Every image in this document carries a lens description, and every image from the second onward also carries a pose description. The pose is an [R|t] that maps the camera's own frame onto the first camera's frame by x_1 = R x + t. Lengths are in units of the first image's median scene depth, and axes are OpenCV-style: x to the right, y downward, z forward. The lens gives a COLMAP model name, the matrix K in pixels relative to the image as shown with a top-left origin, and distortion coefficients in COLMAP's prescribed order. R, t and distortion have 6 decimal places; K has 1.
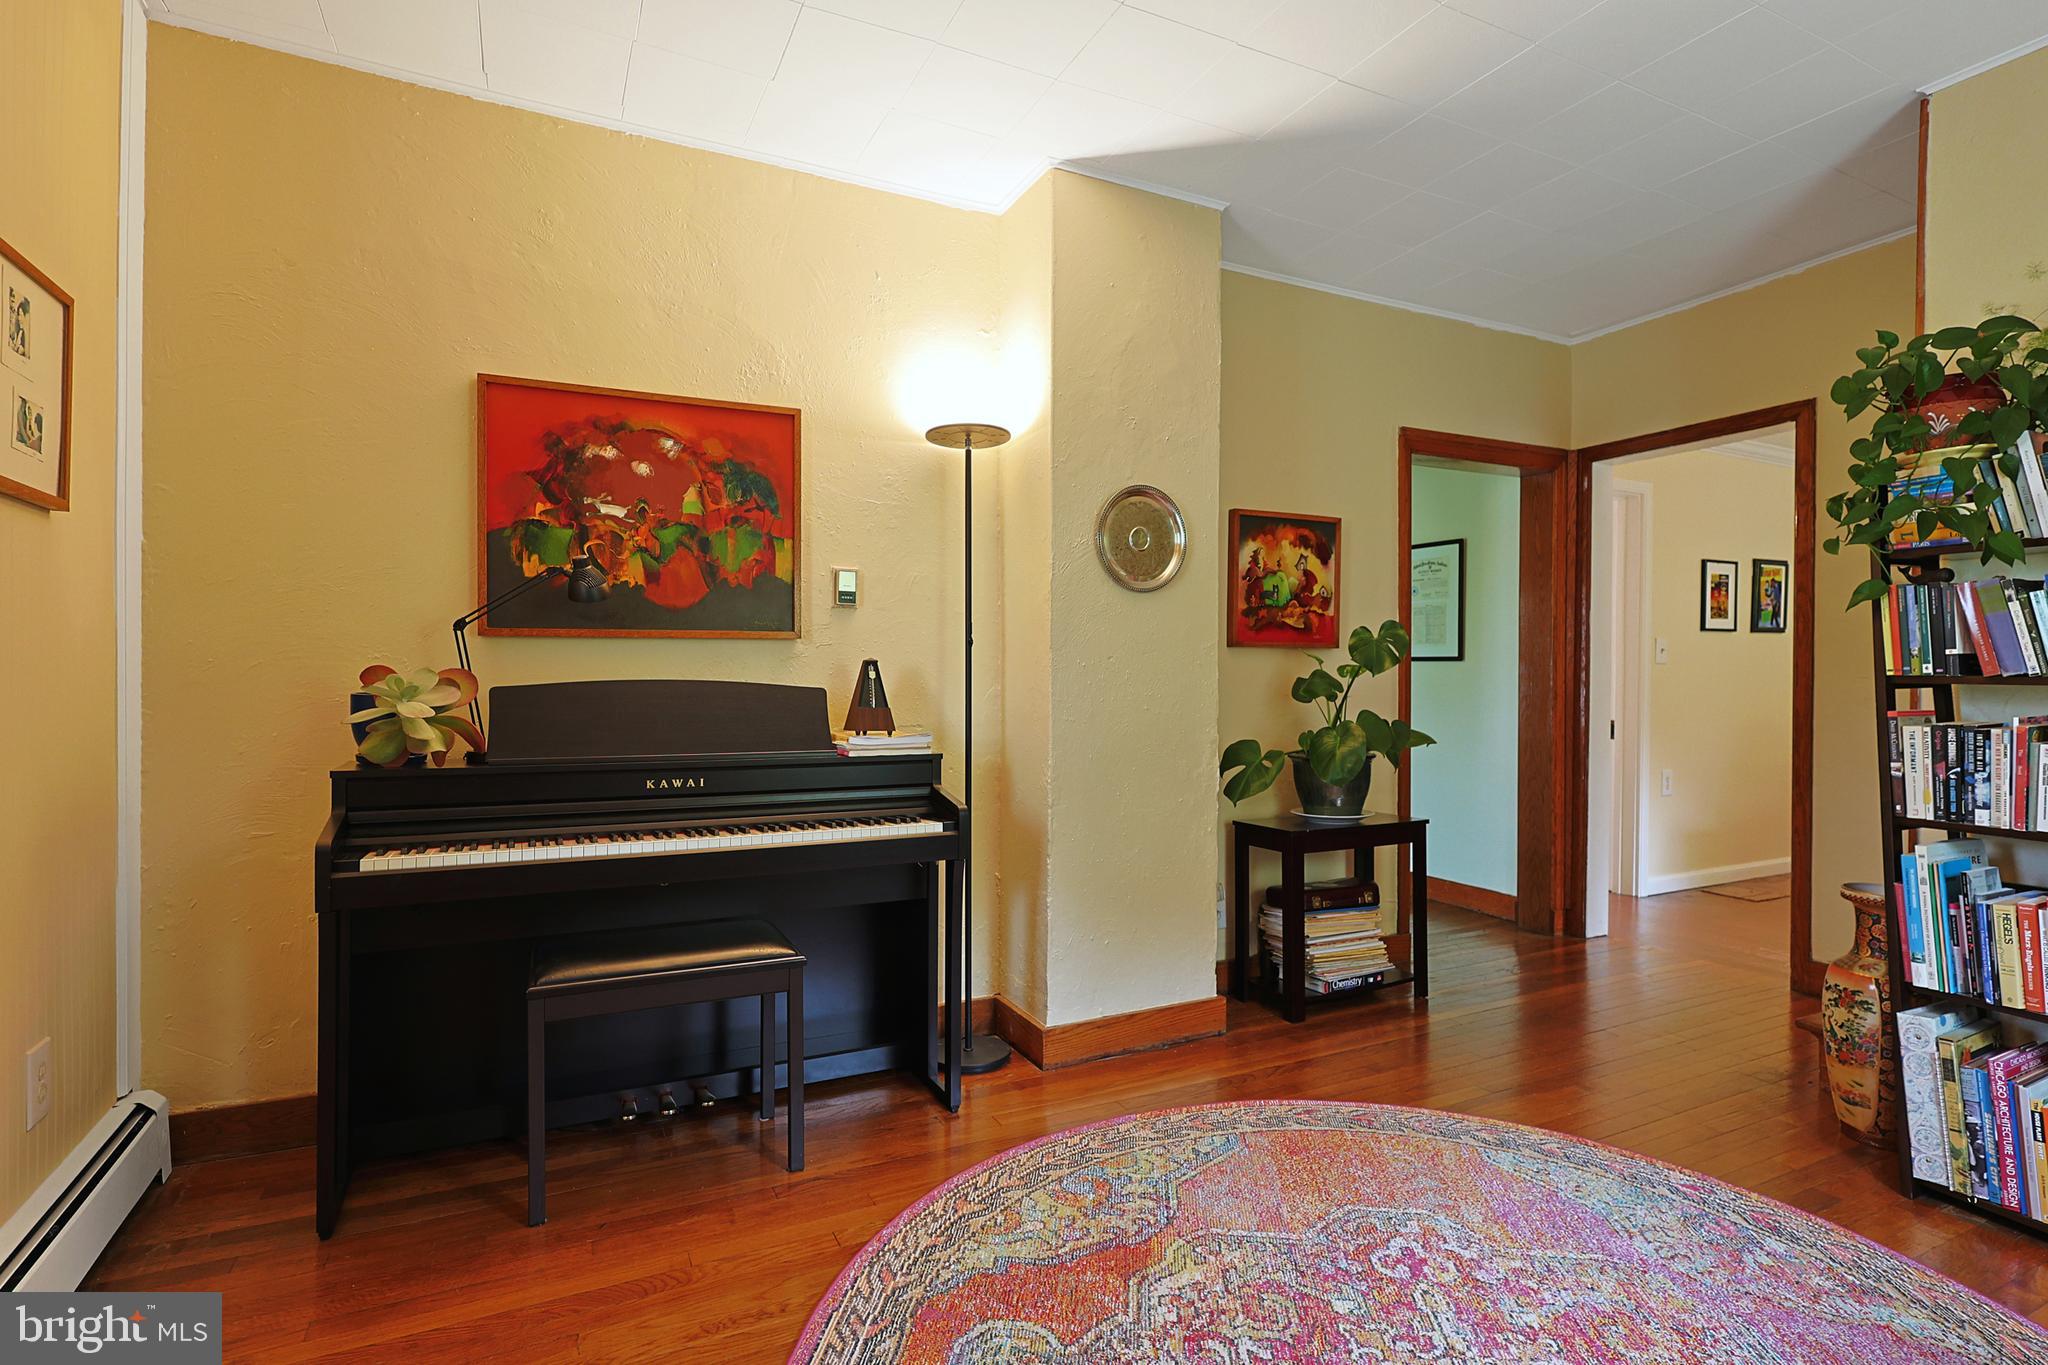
lens RADIAL K [[999.6, 0, 1030.1], [0, 999.6, 681.5], [0, 0, 1]] dist [0.001631, -0.000264]
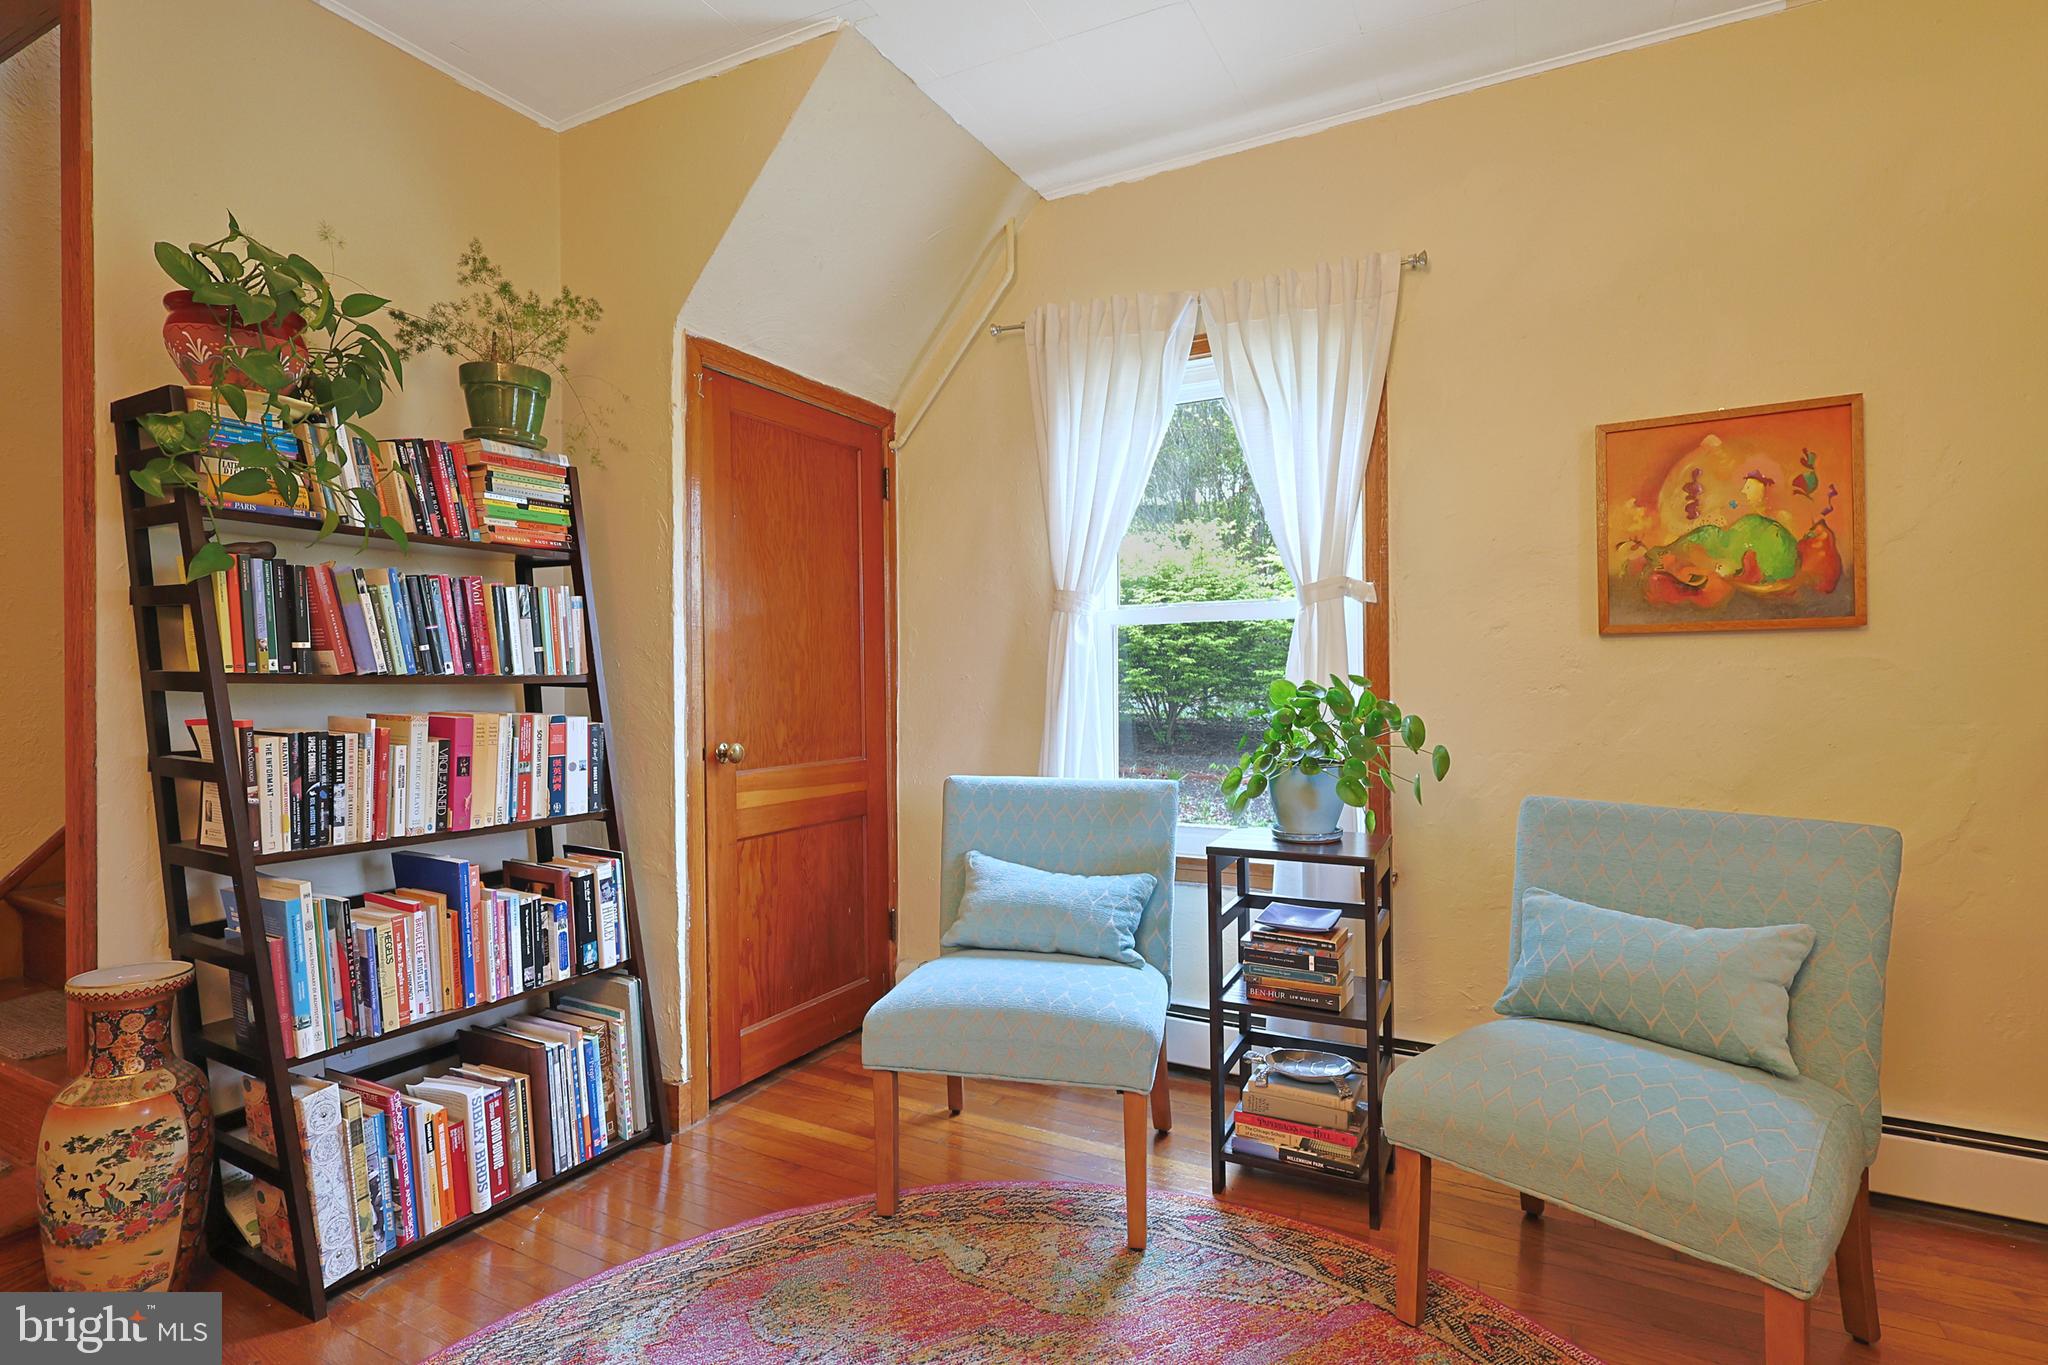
lens RADIAL K [[999.6, 0, 1030.1], [0, 999.6, 681.5], [0, 0, 1]] dist [0.001631, -0.000264]
pose [[-0.579990, -0.000129, 0.814623, -0.117406], [0.007049, 0.999962, 0.005177, 0.000534], [-0.814593, 0.008745, -0.579967, 1.026660]]
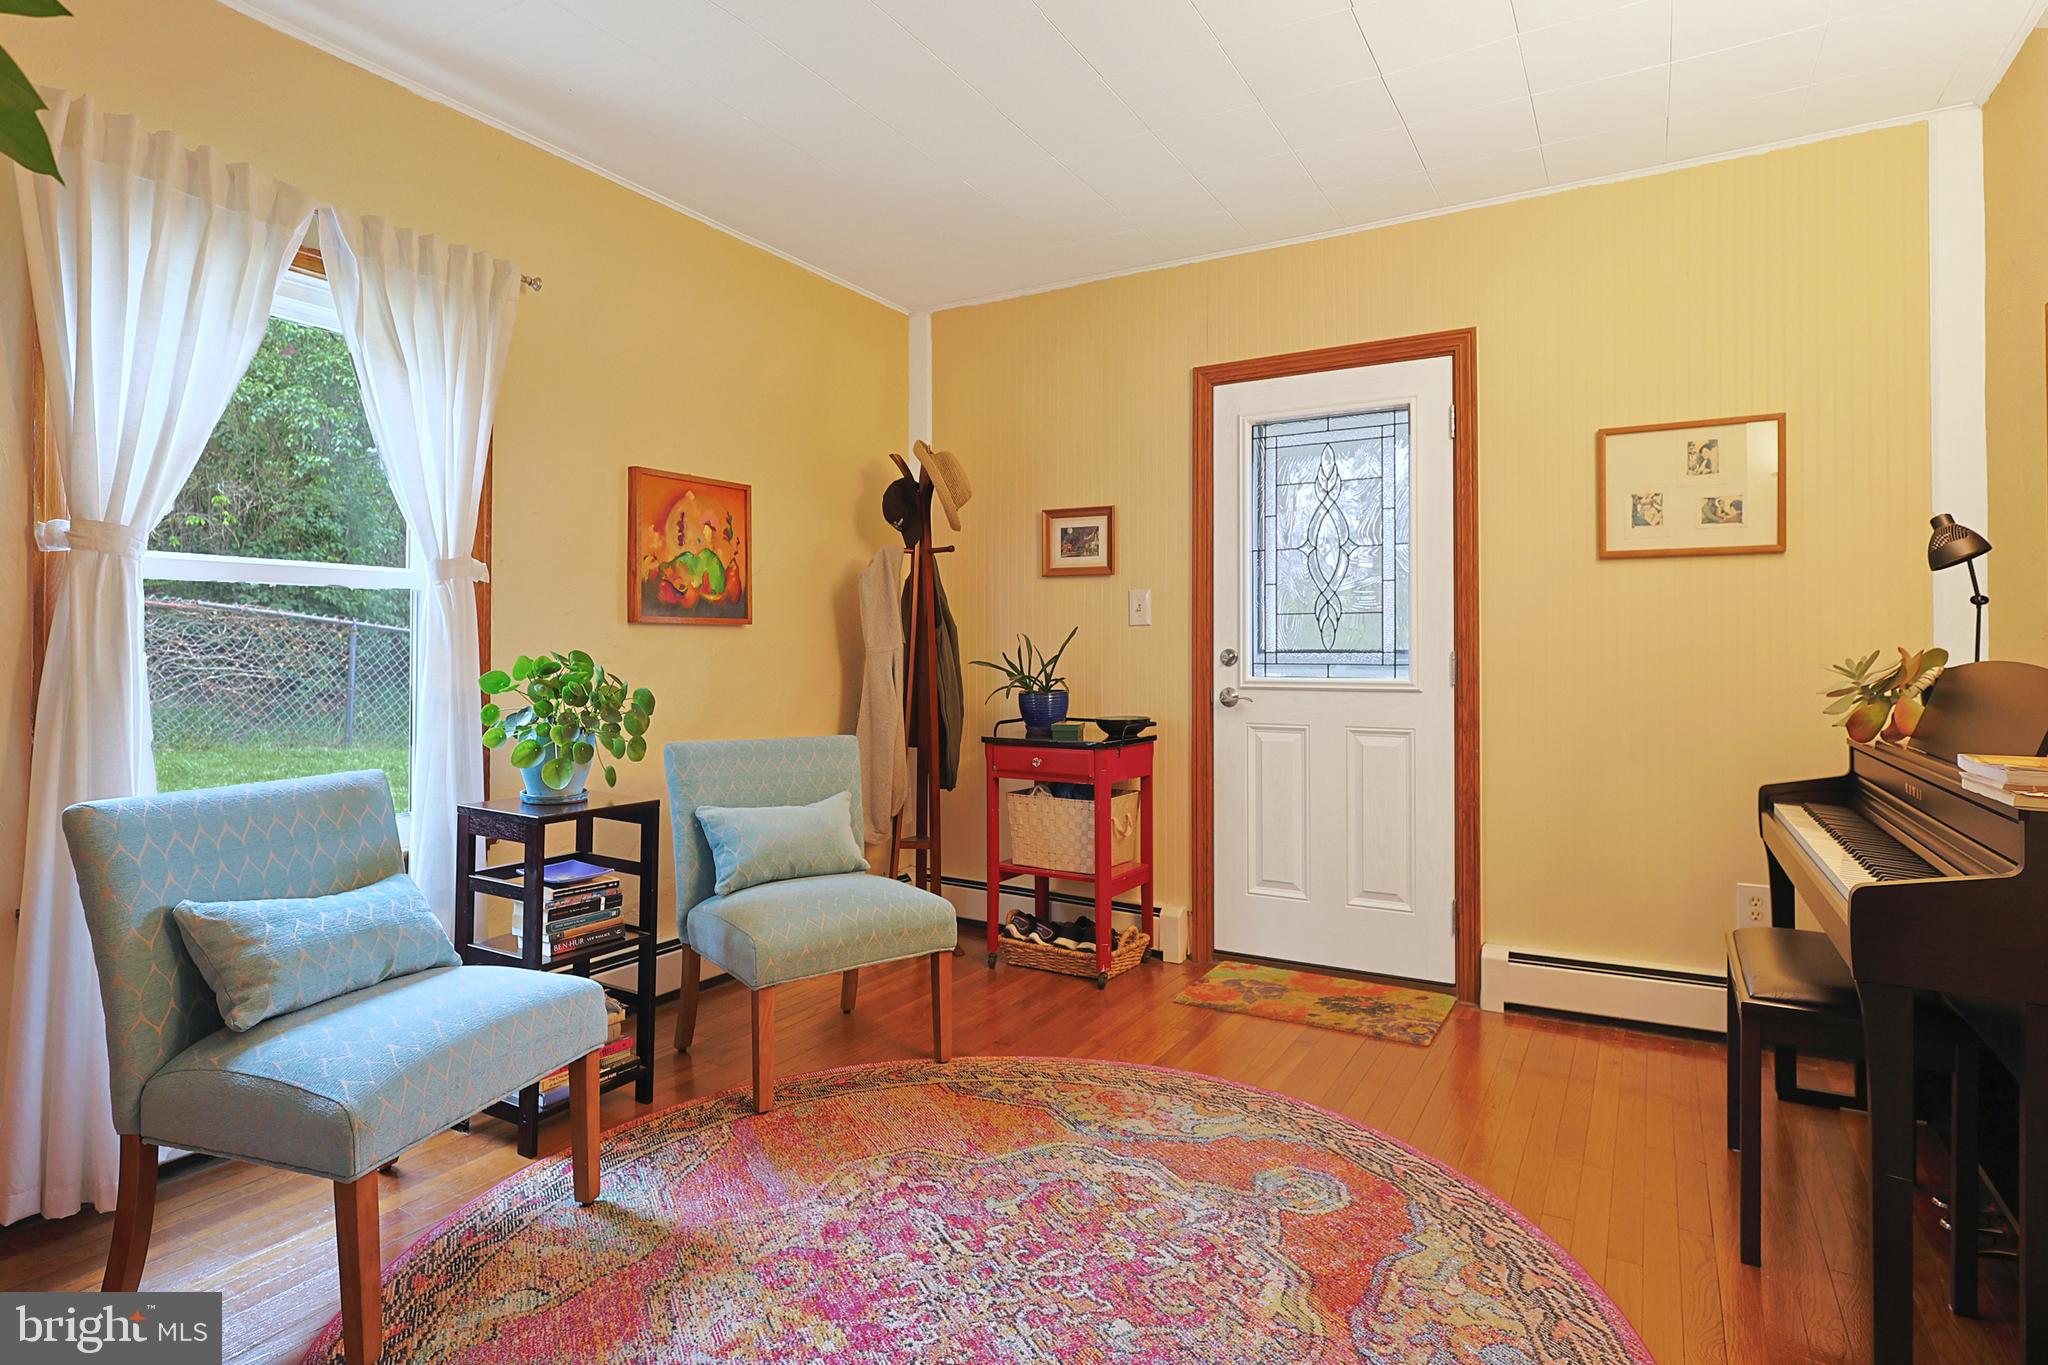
lens RADIAL K [[1077.0, 0, 1018.8], [0, 1077.0, 631.7], [0, 0, 1]] dist [0.000391, -0.000401]
pose [[-0.840214, -0.016534, -0.542003, 0.794676], [-0.007585, 0.999796, -0.018741, -0.002083], [0.542202, -0.011636, -0.840167, 1.510406]]
